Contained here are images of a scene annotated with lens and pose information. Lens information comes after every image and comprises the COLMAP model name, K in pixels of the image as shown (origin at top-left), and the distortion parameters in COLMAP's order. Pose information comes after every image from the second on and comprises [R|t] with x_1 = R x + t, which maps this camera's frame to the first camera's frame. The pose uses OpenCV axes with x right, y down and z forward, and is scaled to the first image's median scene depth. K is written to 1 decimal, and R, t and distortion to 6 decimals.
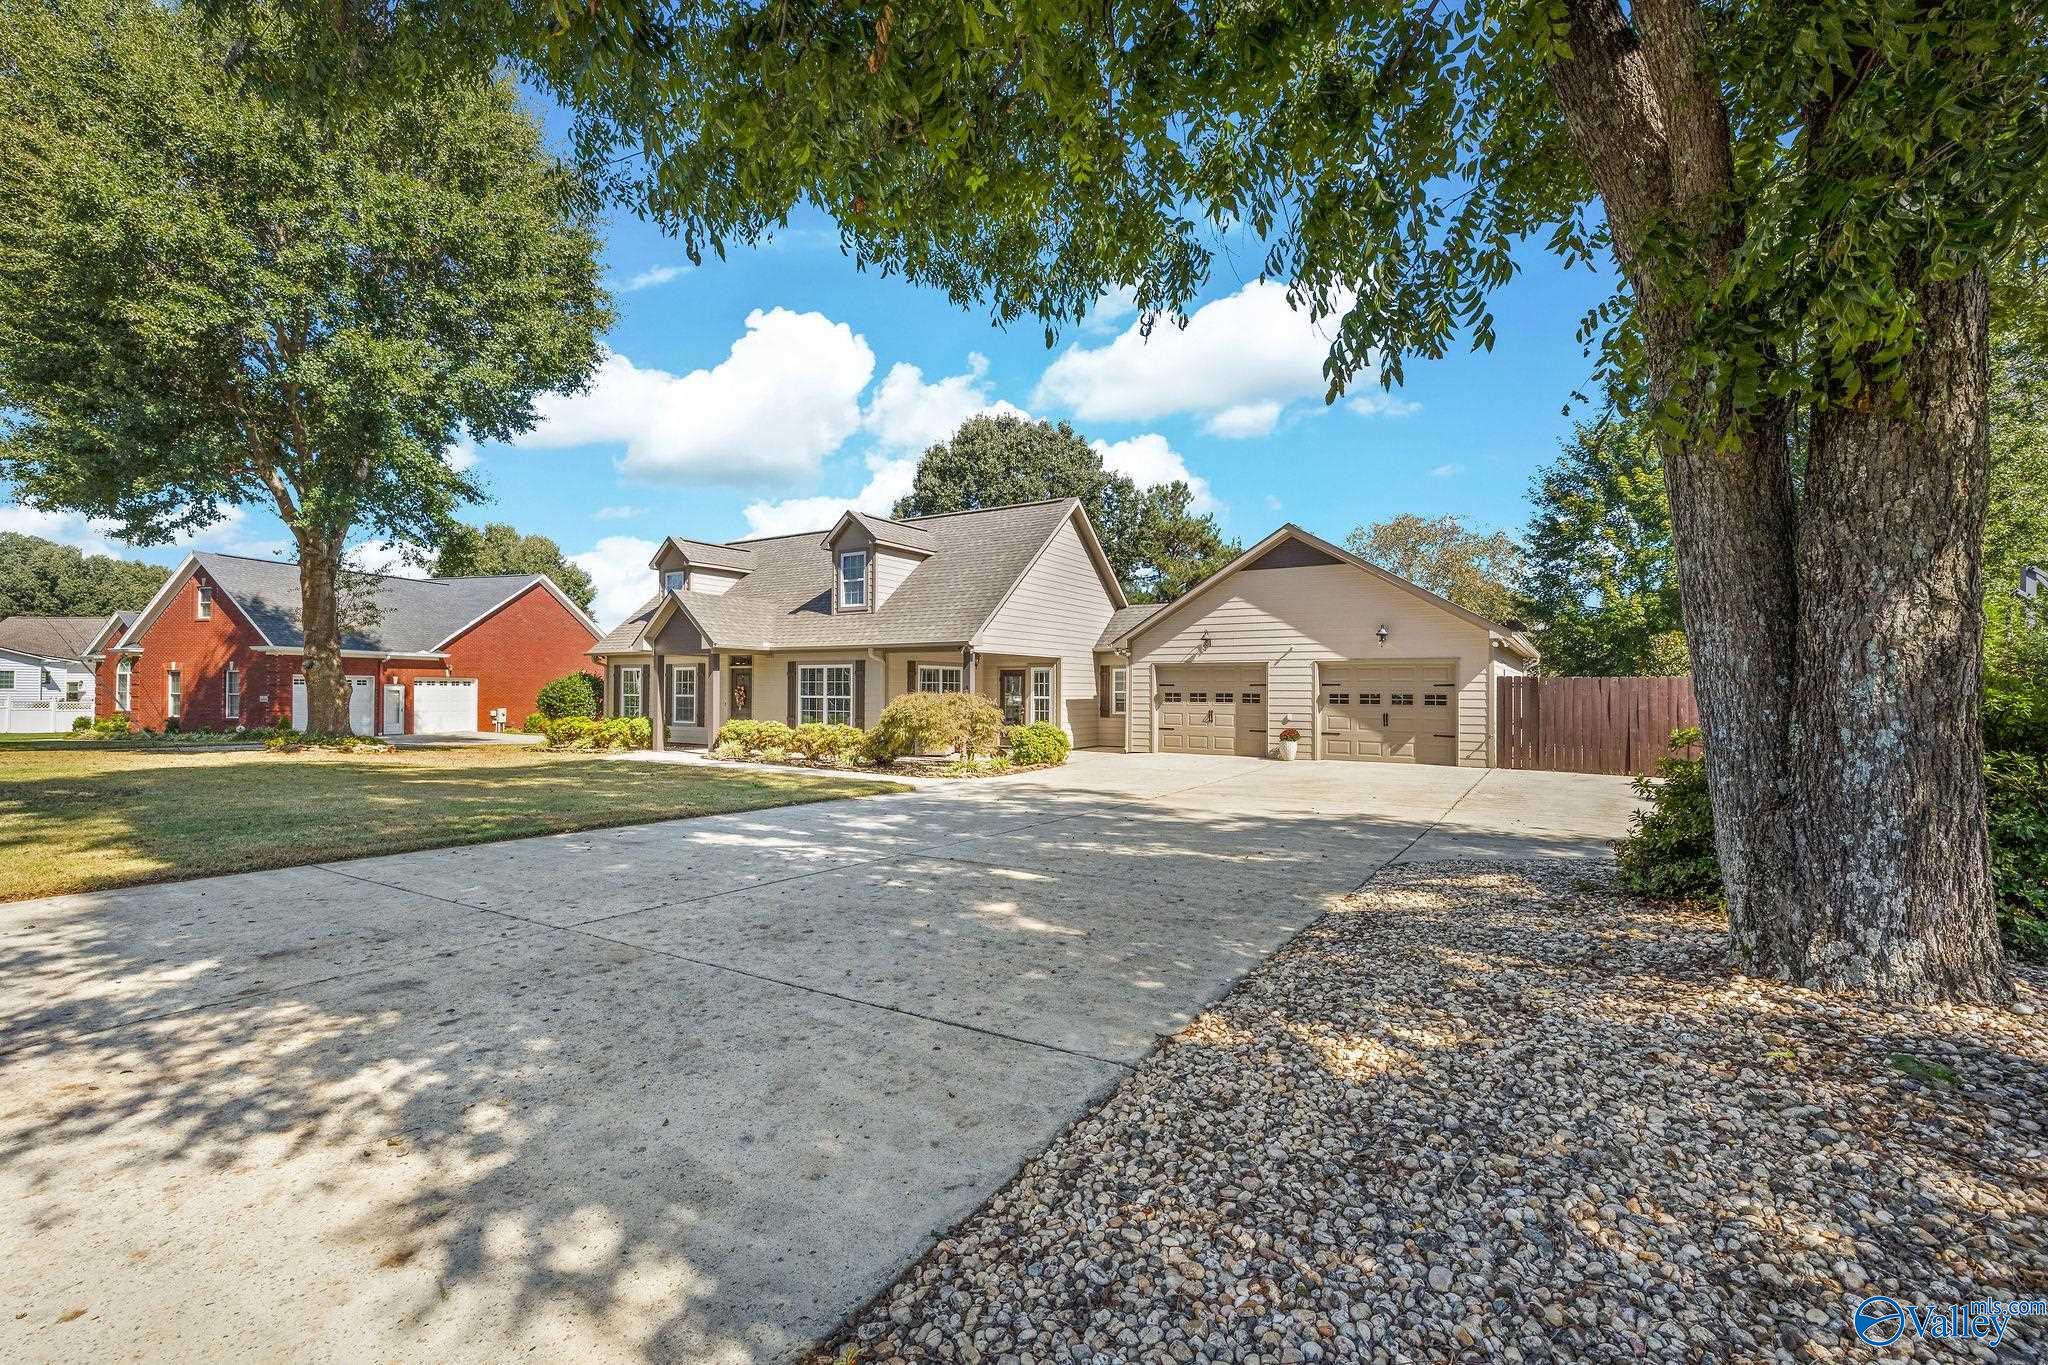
lens RADIAL K [[869.3, 0, 1024.0], [0, 869.3, 682.5], [0, 0, 1]] dist [0.001903, 0.000279]
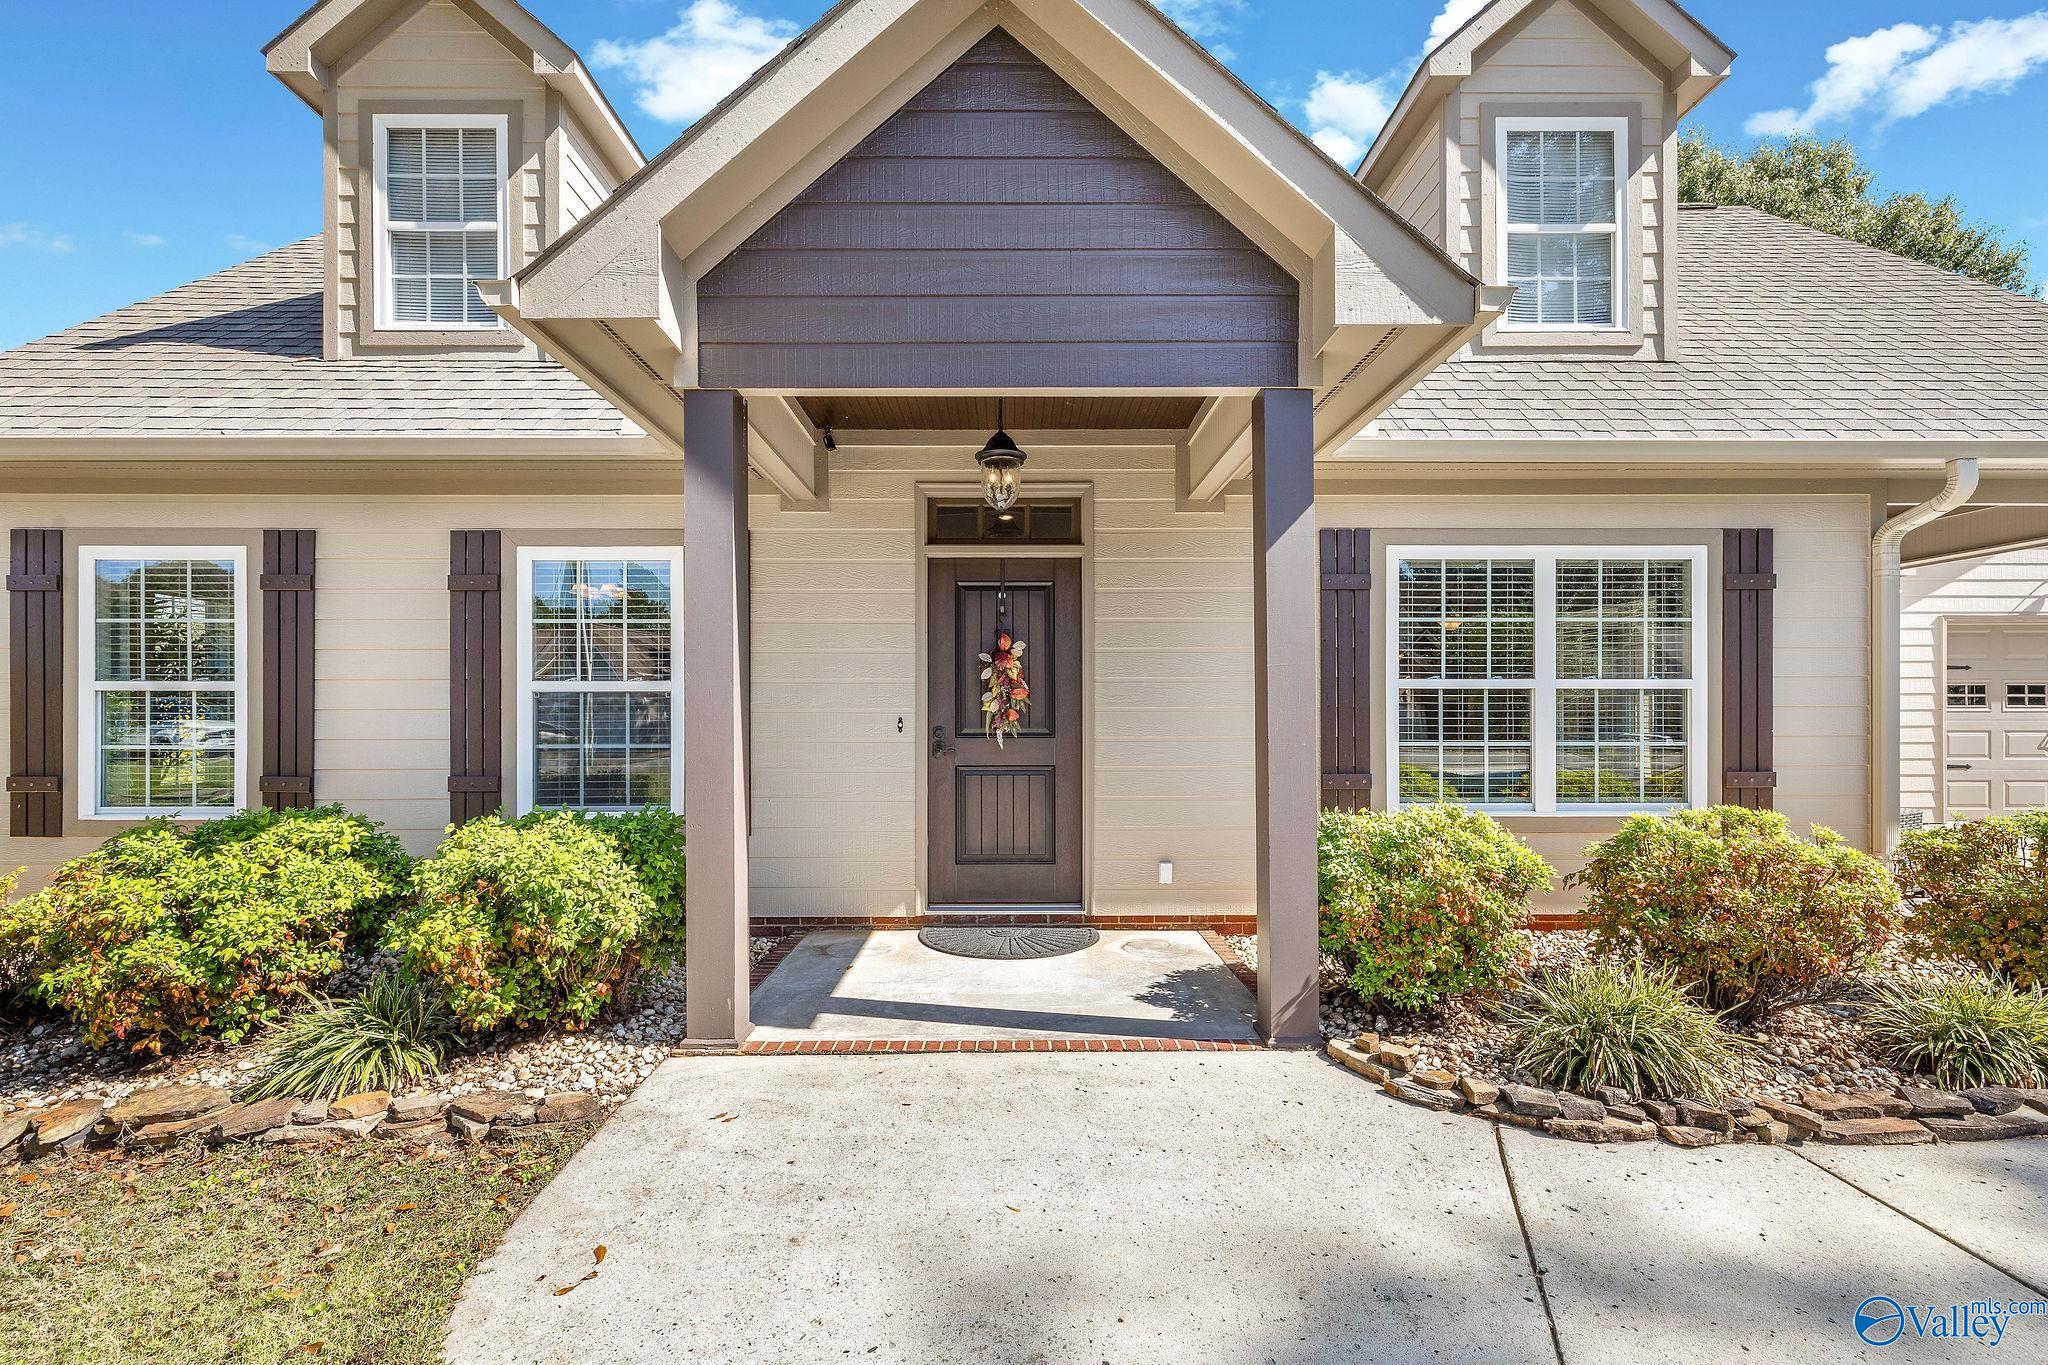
lens RADIAL K [[878.6, 0, 1020.8], [0, 878.6, 713.7], [0, 0, 1]] dist [0.000339, -0.000094]
pose [[0.841741, -0.004251, 0.539865, -0.492410], [-0.000171, 0.999967, 0.008141, 0.023560], [-0.539881, -0.006945, 0.841712, 0.906677]]
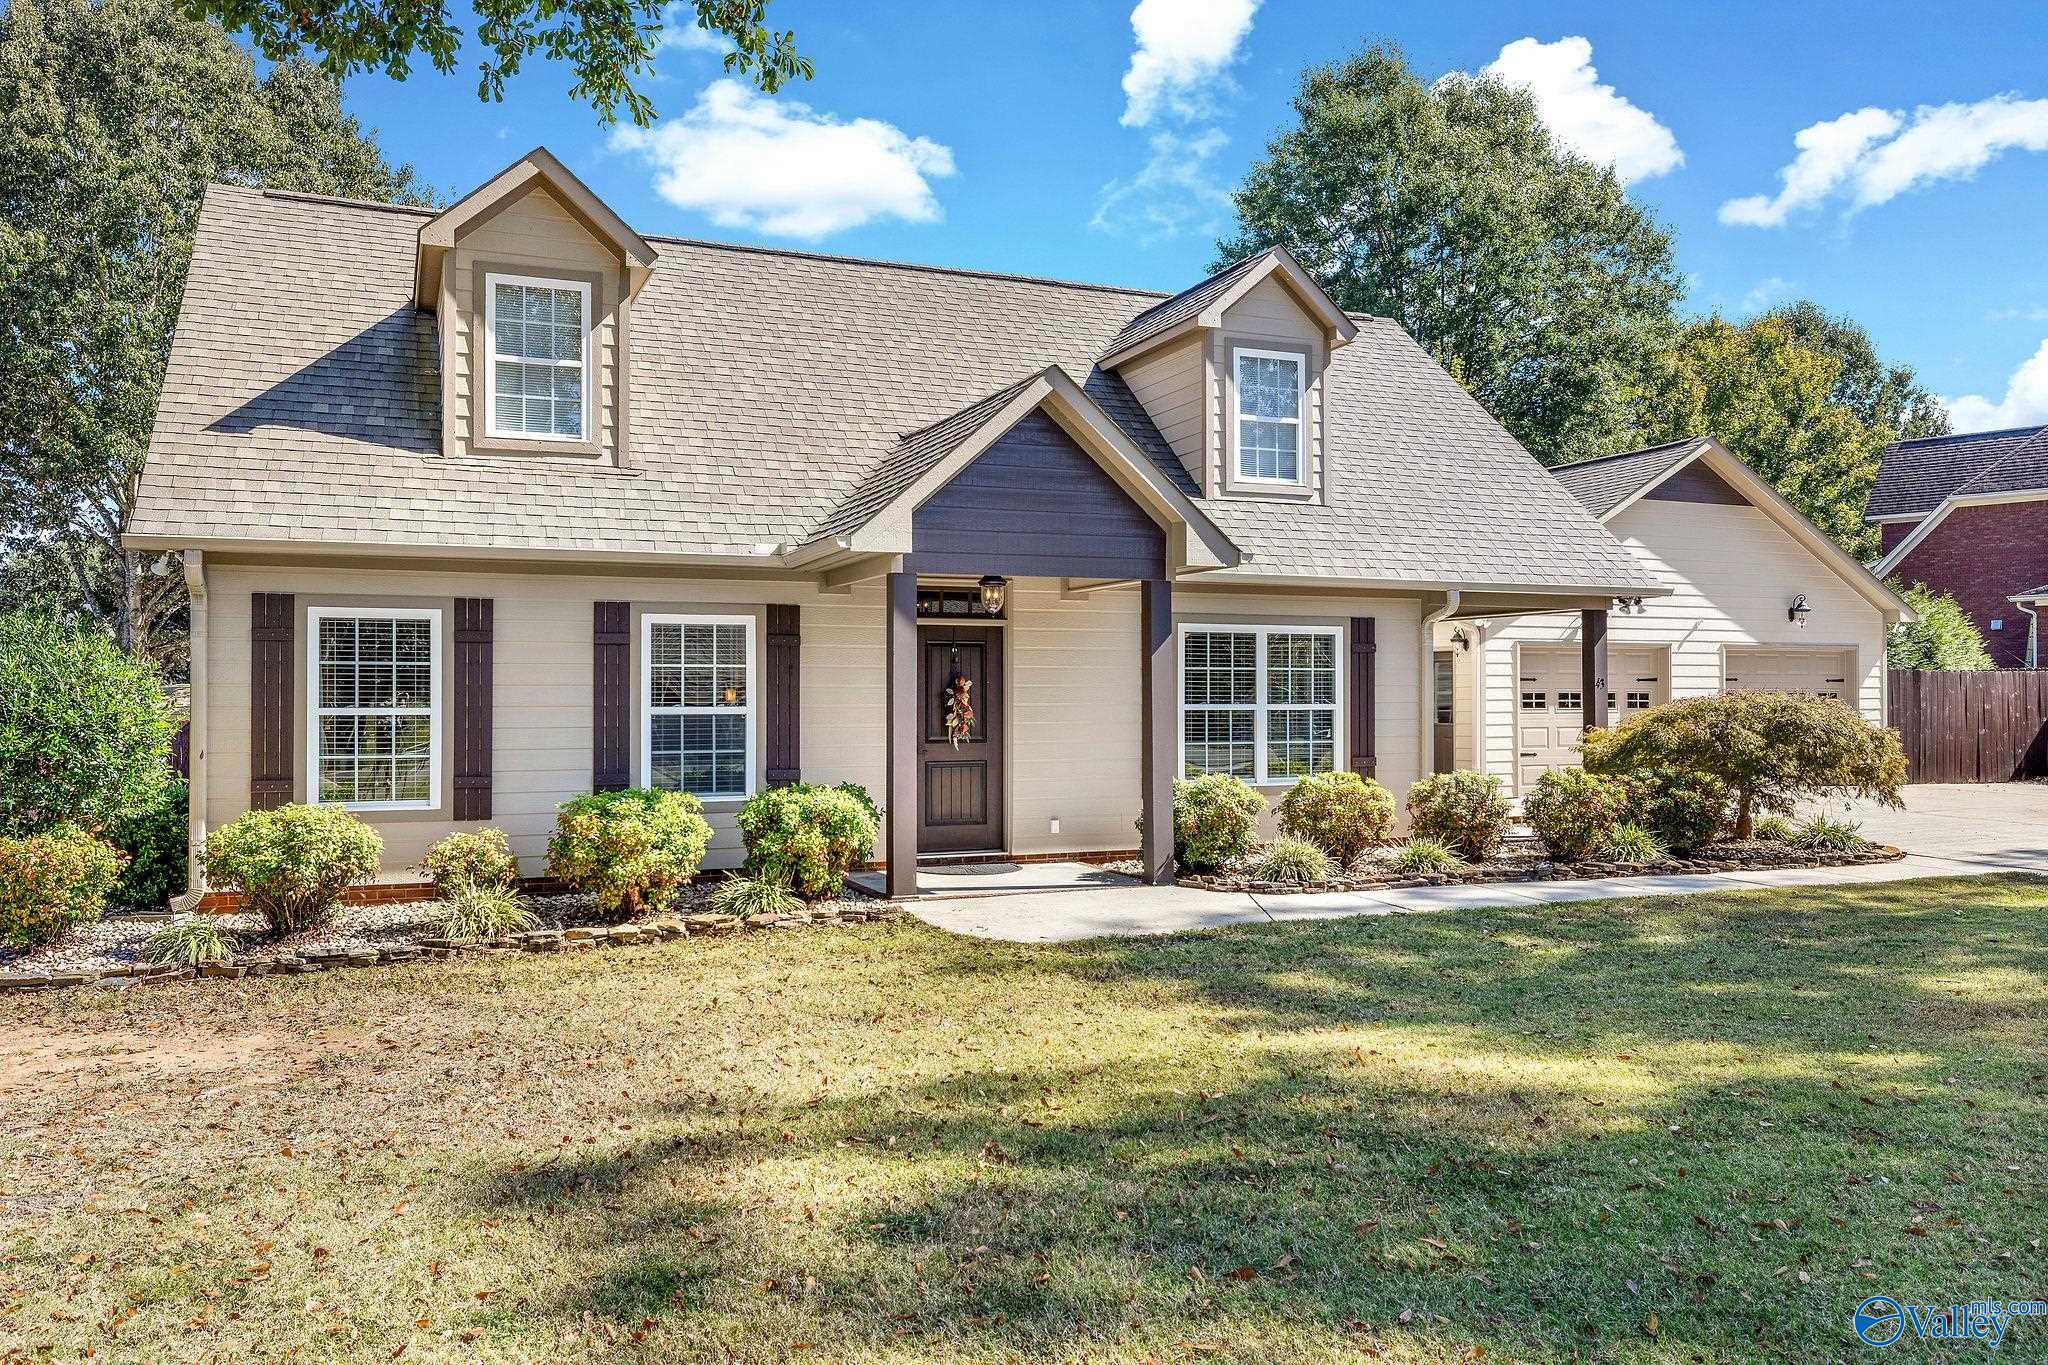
lens RADIAL K [[1490.8, 0, 993.8], [0, 1490.8, 680.7], [0, 0, 1]] dist [-0.007167, 0.000118]
pose [[0.588845, 0.002059, 0.808244, -0.877766], [-0.003871, 0.999992, 0.000273, 0.005116], [-0.808237, -0.003289, 0.588848, 0.723107]]
